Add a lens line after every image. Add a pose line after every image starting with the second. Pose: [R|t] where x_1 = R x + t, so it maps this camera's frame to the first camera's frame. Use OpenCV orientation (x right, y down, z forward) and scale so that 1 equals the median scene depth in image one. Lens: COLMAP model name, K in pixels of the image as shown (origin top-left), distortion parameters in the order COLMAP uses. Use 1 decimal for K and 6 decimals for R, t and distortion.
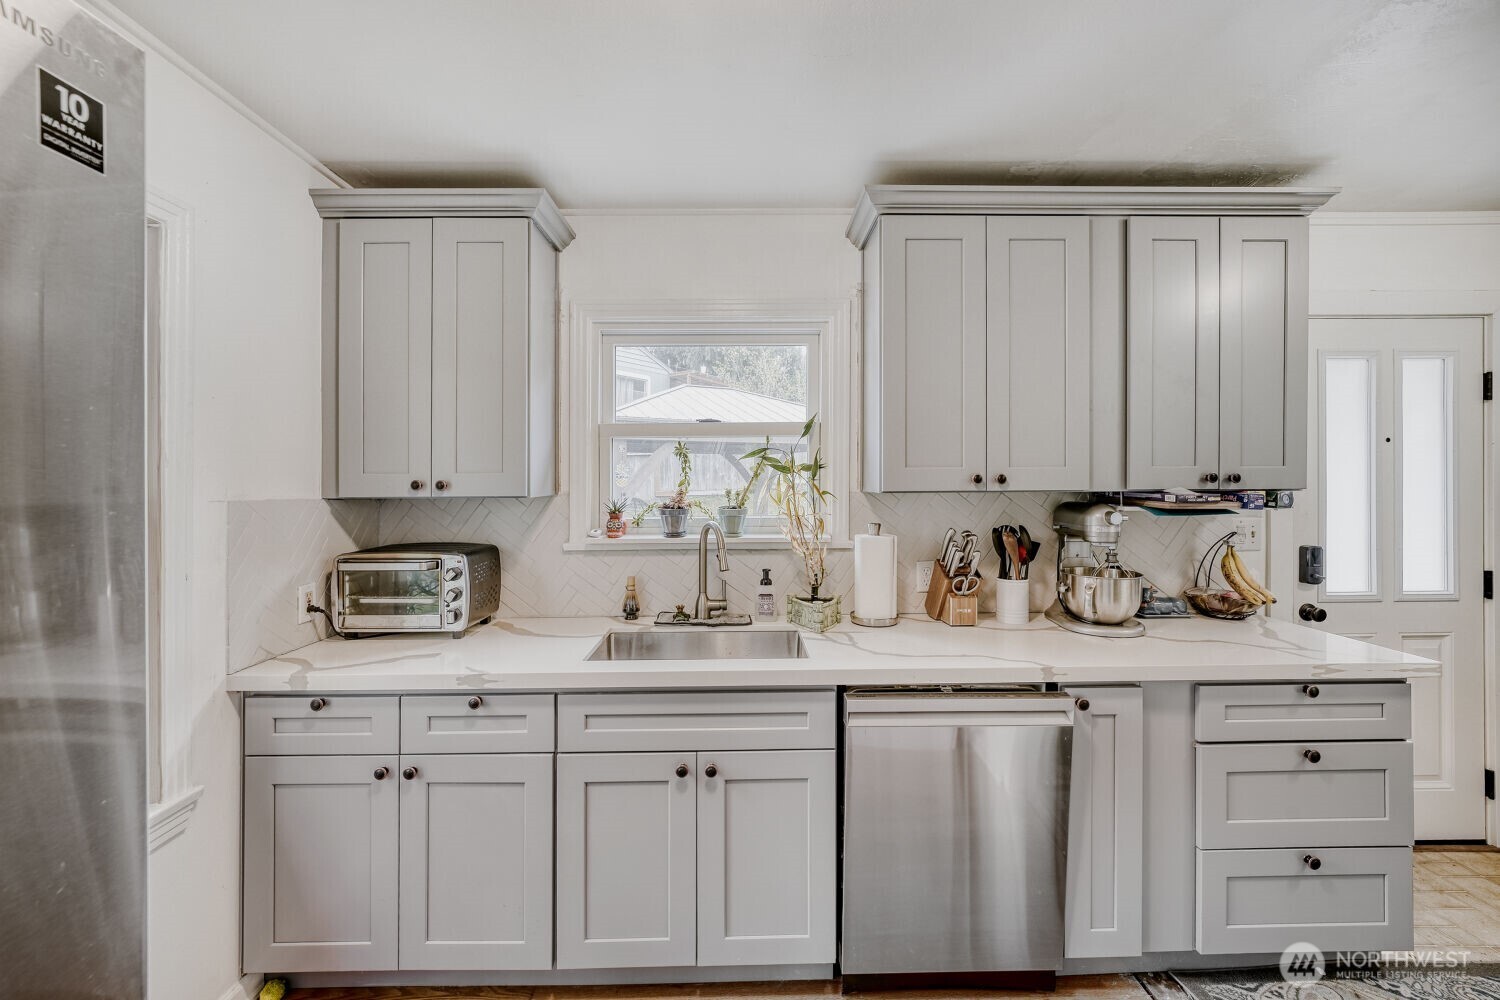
lens RADIAL K [[624.0, 0, 757.9], [0, 624.0, 491.8], [0, 0, 1]] dist [-0.026943, -0.000278]
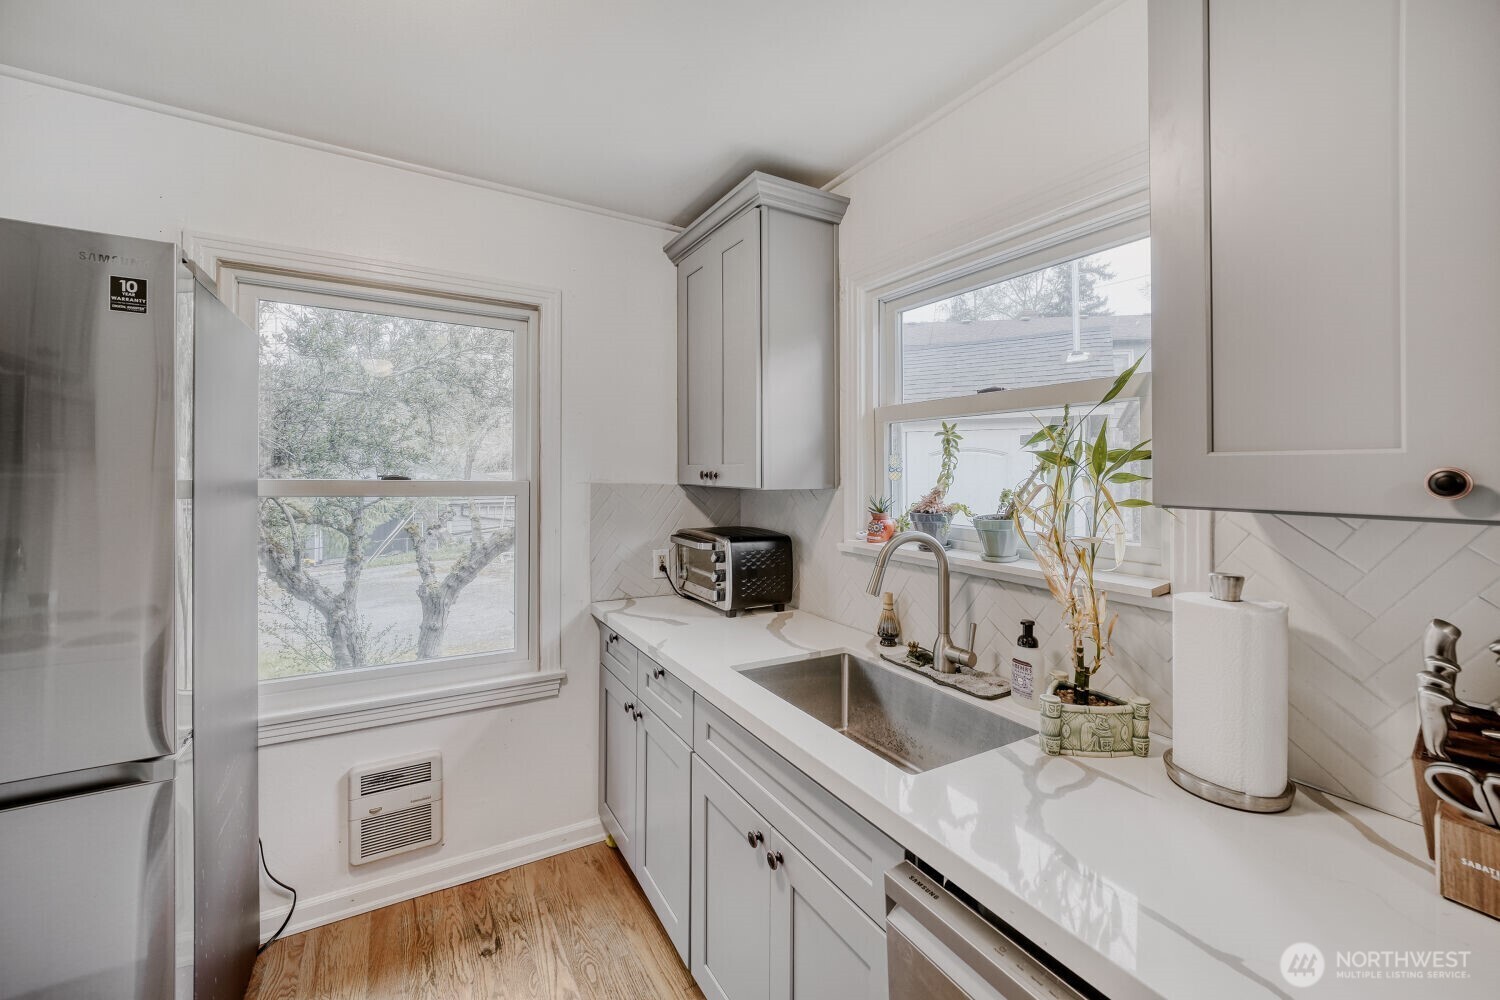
lens RADIAL K [[620.6, 0, 745.9], [0, 620.6, 466.7], [0, 0, 1]] dist [-0.001316, -0.000200]
pose [[0.452111, 0.005002, -0.891948, 0.441042], [-0.035804, 0.999280, -0.012544, -0.011461], [0.891243, 0.037607, 0.451964, 0.472668]]
